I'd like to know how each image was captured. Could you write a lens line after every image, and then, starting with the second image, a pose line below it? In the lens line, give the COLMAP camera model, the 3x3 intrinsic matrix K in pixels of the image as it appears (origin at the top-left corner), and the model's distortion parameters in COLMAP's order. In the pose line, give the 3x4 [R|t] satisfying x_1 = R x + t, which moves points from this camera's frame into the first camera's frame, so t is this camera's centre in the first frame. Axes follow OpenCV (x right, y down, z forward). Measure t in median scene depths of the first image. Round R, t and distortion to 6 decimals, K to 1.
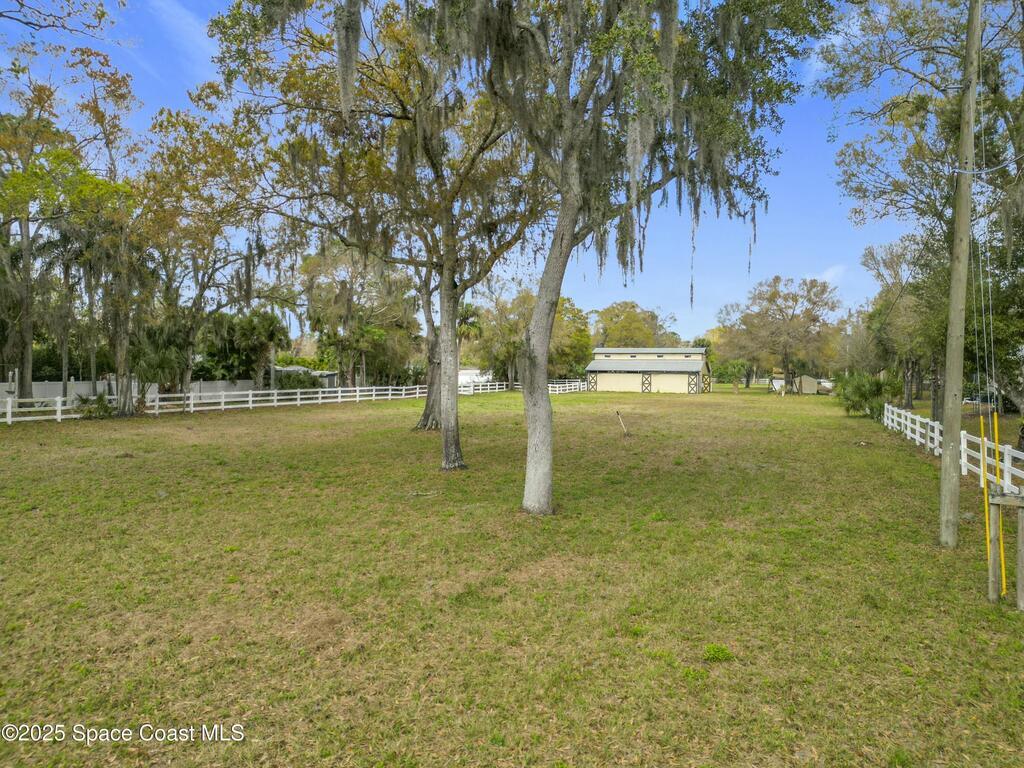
lens RADIAL K [[743.8, 0, 512.0], [0, 743.8, 384.0], [0, 0, 1]] dist [0.078485, -0.092608]
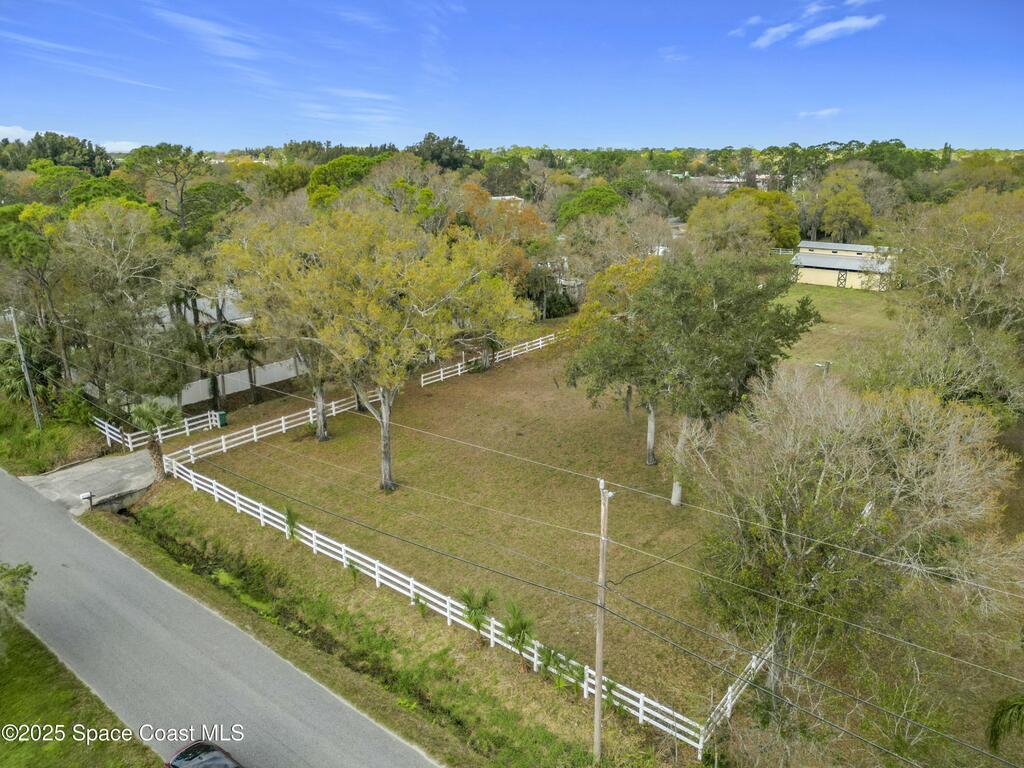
lens RADIAL K [[743.8, 0, 512.0], [0, 743.8, 384.0], [0, 0, 1]] dist [0.078485, -0.092608]
pose [[0.954801, 0.058682, -0.291397, 0.093907], [0.023226, 0.962594, 0.269951, -0.417960], [0.296338, -0.264518, 0.917722, -0.688175]]
